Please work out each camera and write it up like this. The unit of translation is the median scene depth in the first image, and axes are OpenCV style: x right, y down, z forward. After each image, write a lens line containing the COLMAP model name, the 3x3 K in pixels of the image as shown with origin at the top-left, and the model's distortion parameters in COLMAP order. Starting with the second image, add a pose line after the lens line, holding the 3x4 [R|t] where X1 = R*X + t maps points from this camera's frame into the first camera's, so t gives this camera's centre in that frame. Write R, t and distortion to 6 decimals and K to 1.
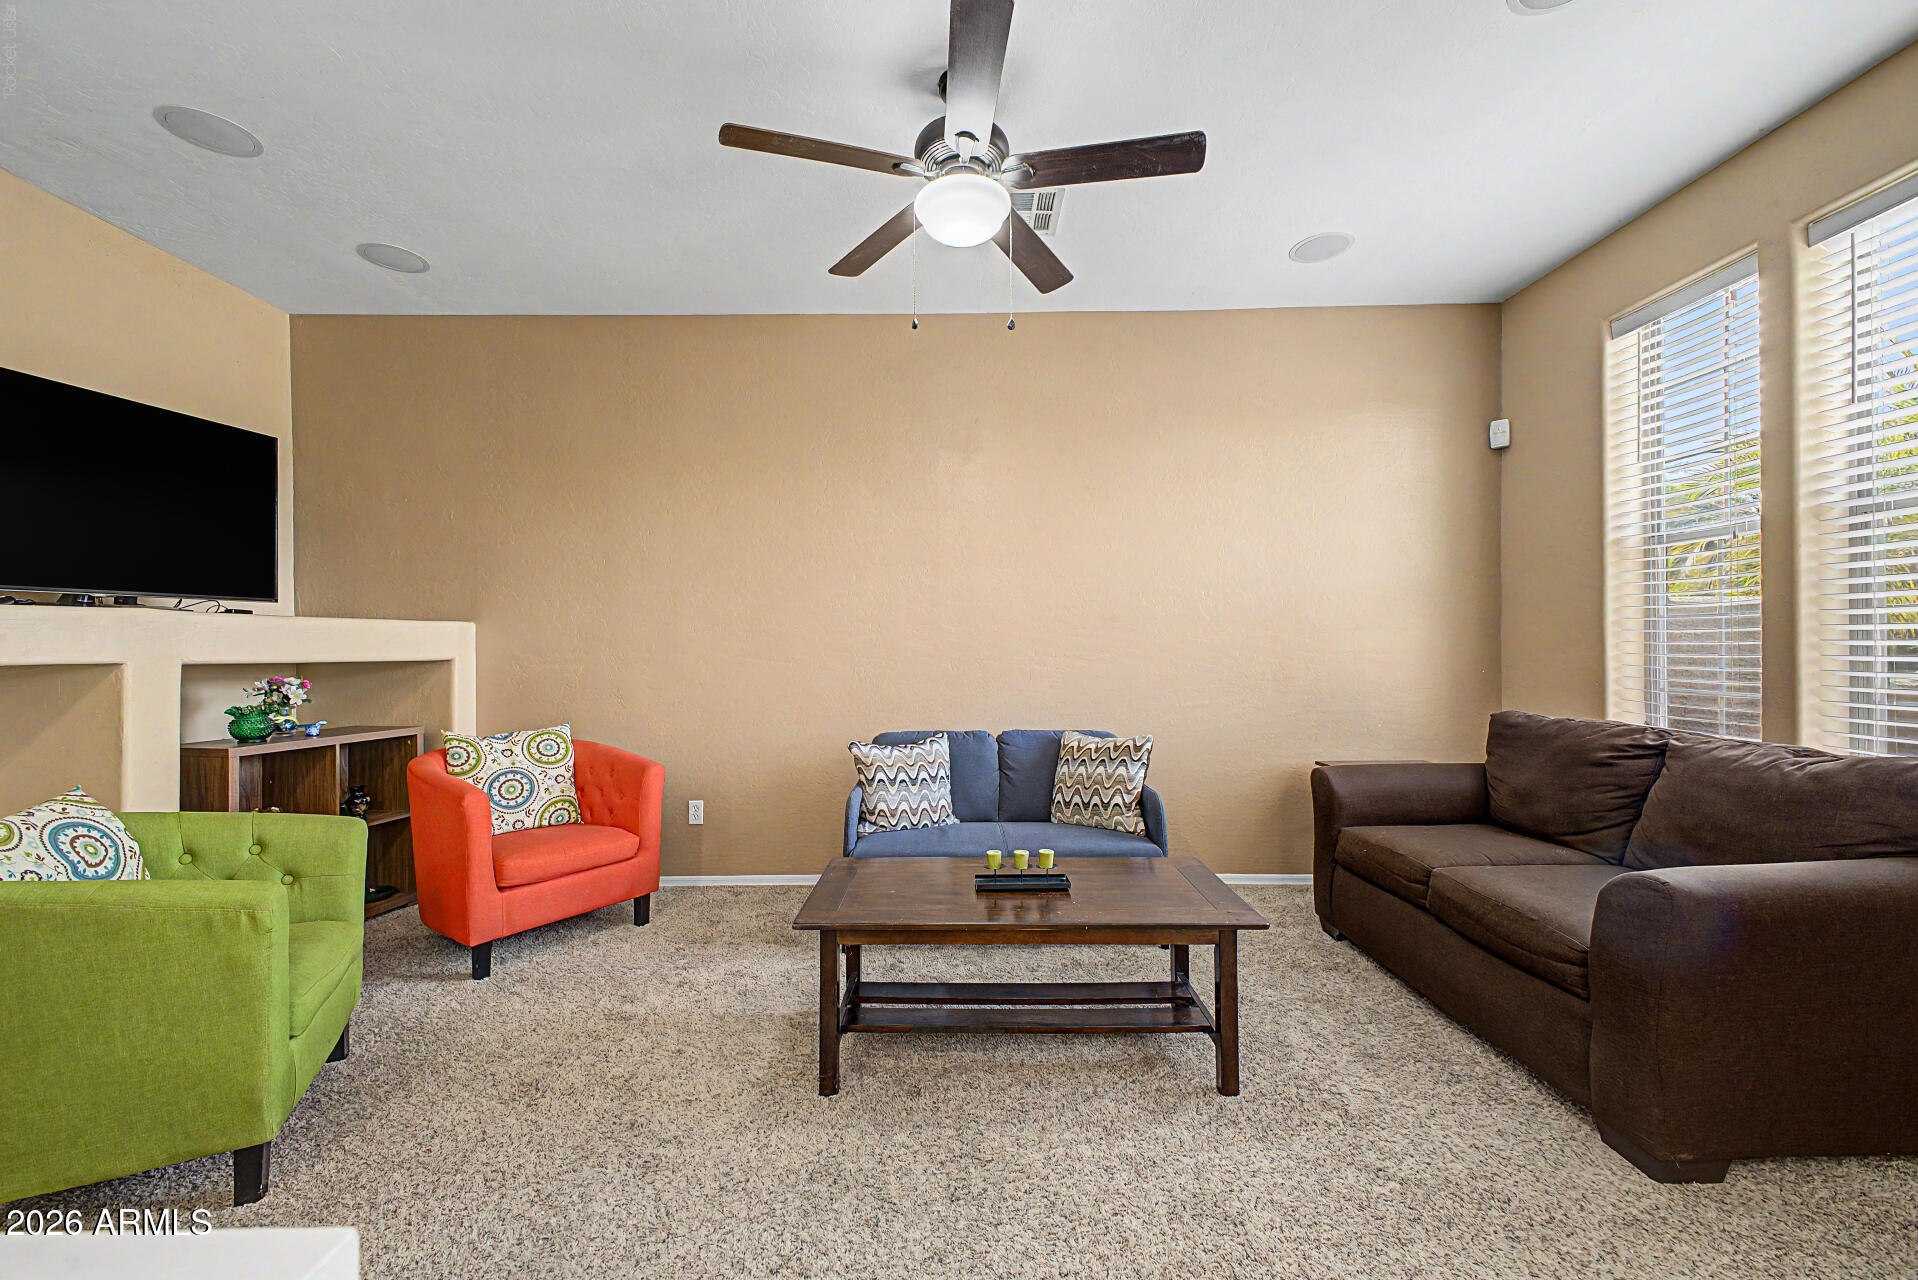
lens RADIAL K [[764.2, 0, 956.5], [0, 764.2, 639.7], [0, 0, 1]] dist [0.017184, -0.005247]
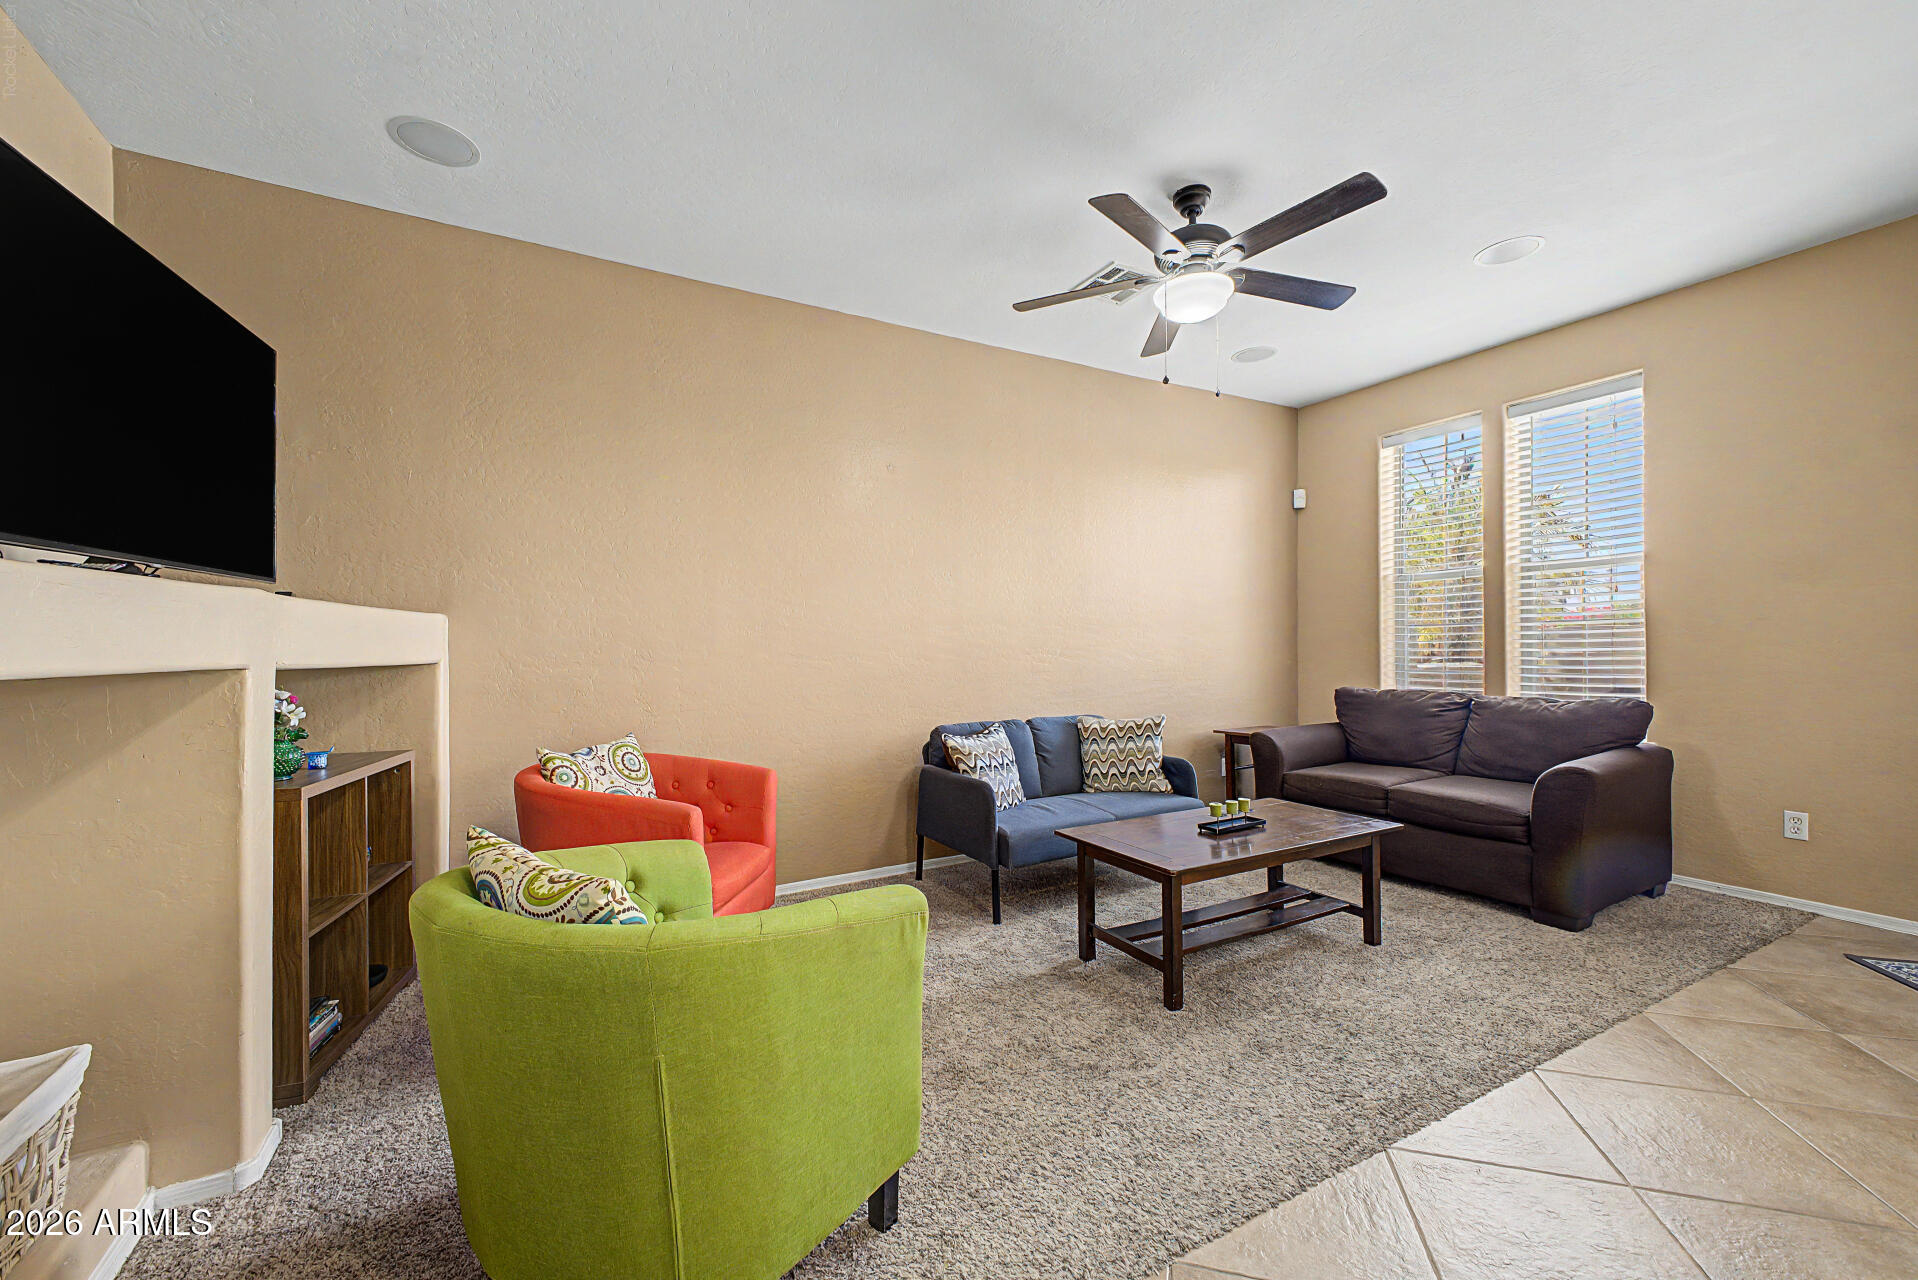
lens RADIAL K [[764.2, 0, 966.7], [0, 764.2, 639.7], [0, 0, 1]] dist [0.017184, -0.005247]
pose [[0.866276, 0.002061, 0.499562, -0.668006], [-0.001397, 0.999998, -0.001703, 0.003915], [-0.499564, 0.000778, 0.866276, 0.067977]]
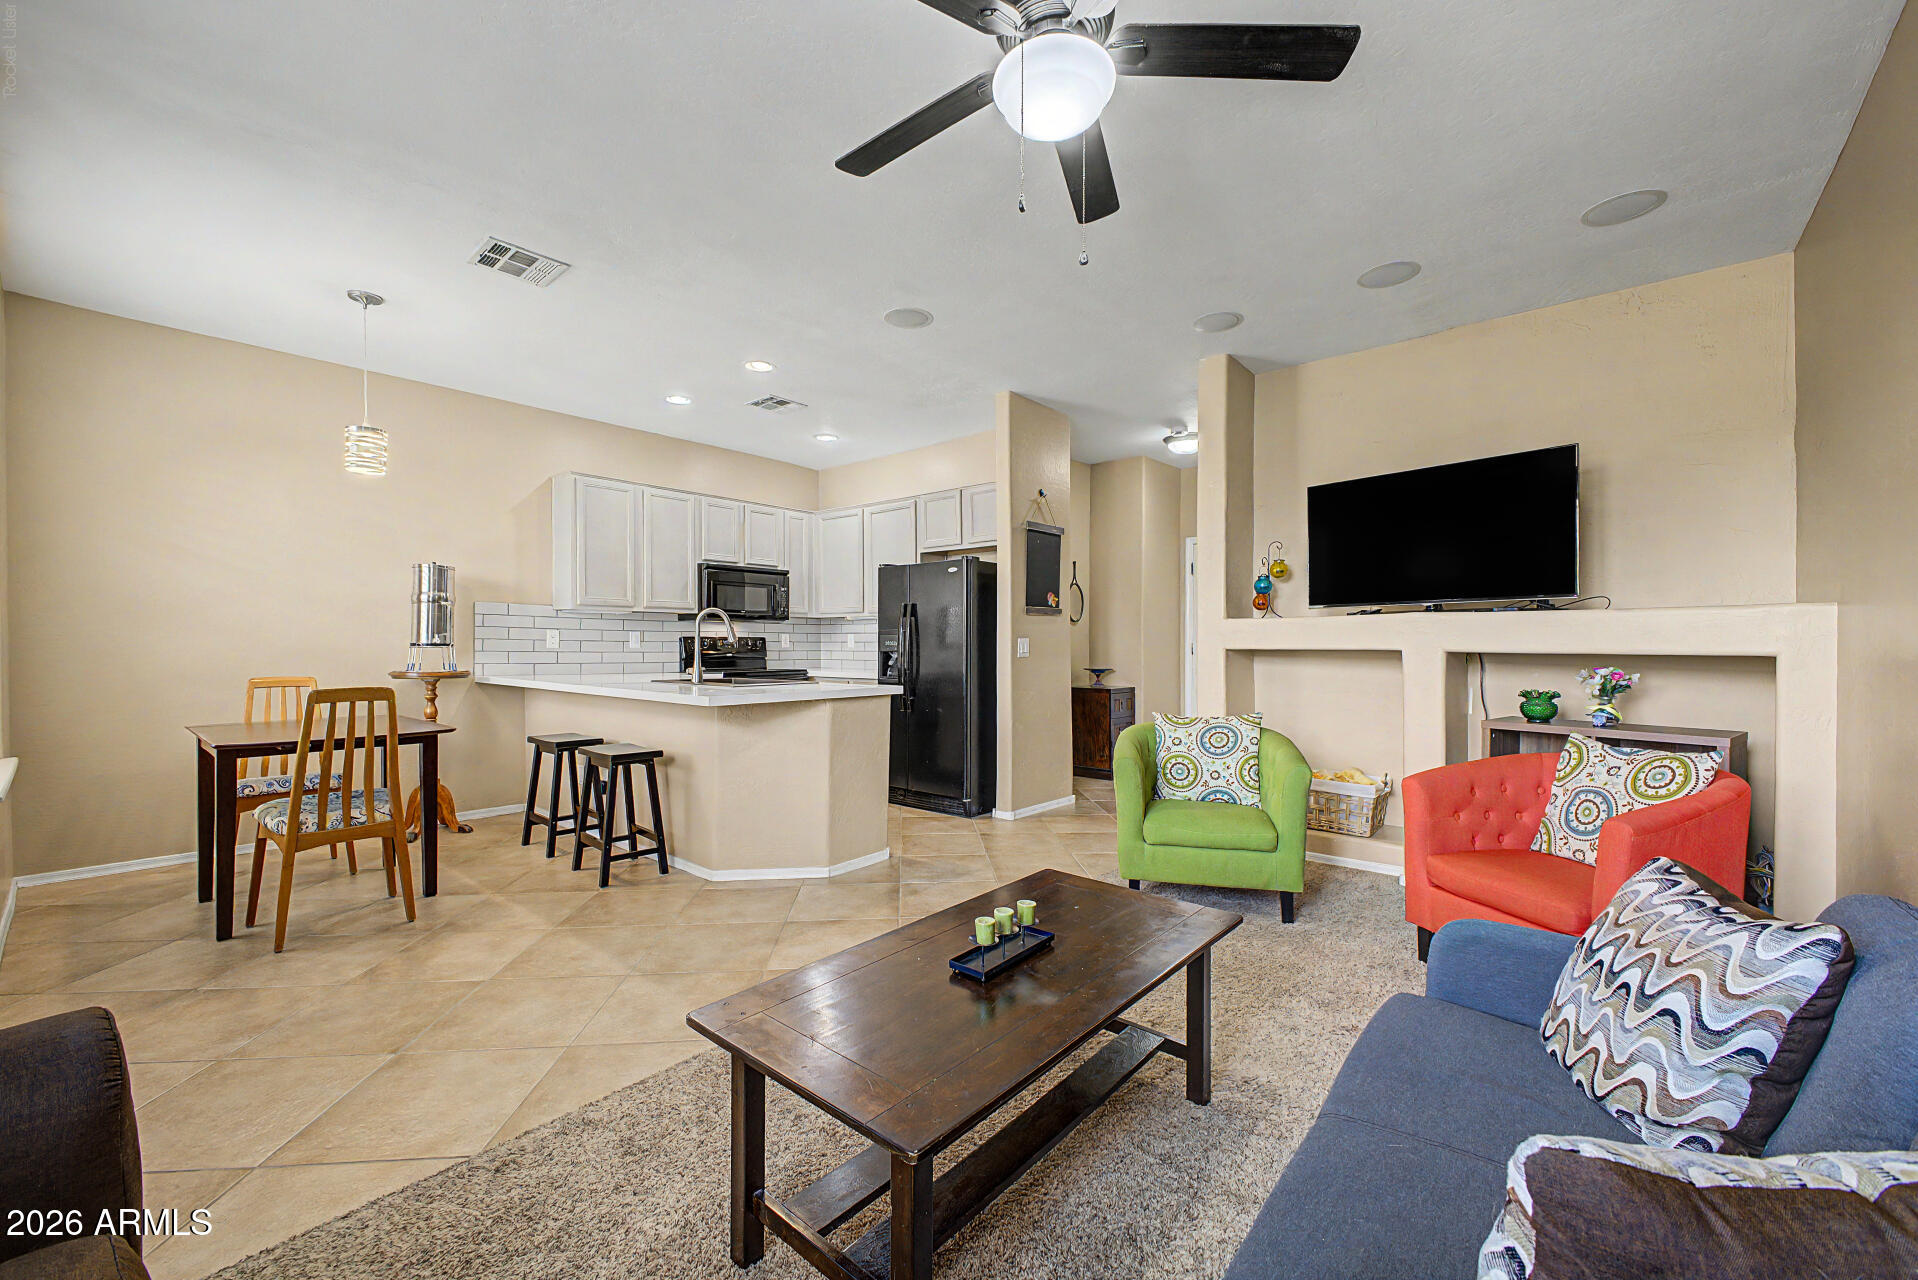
lens RADIAL K [[764.2, 0, 971.7], [0, 764.2, 648.8], [0, 0, 1]] dist [0.017184, -0.005247]
pose [[-0.647010, 0.011316, -0.762397, 0.475016], [0.009729, 0.999931, 0.006586, 0.007788], [0.762419, -0.003156, -0.647076, 1.031789]]
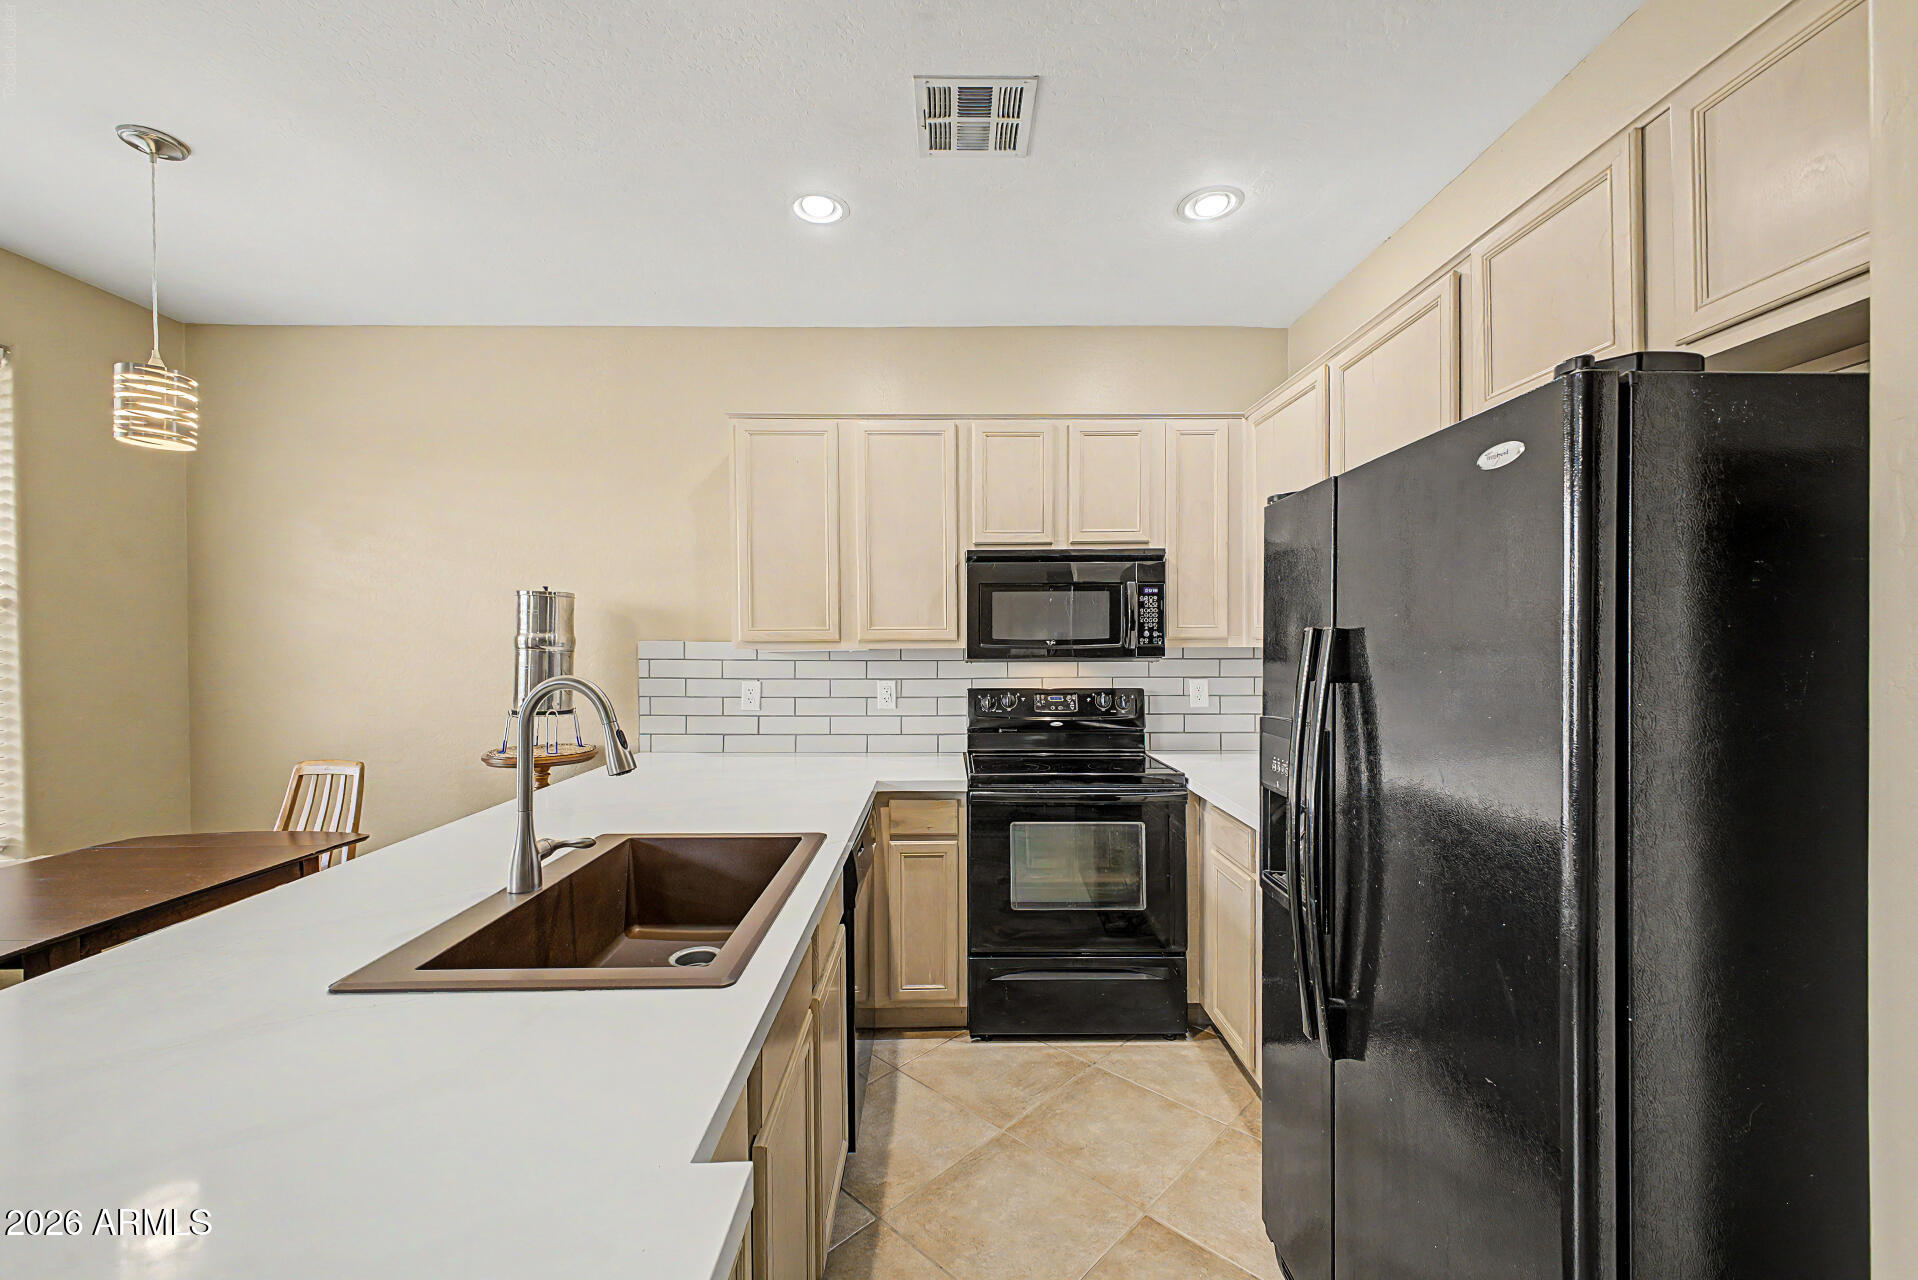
lens RADIAL K [[764.2, 0, 960.1], [0, 764.2, 646.4], [0, 0, 1]] dist [0.017184, -0.005247]
pose [[-0.999727, 0.012948, -0.019430, -0.497989], [0.012984, 0.999914, -0.001753, -0.074008], [0.019405, -0.002005, -0.999810, 0.272603]]
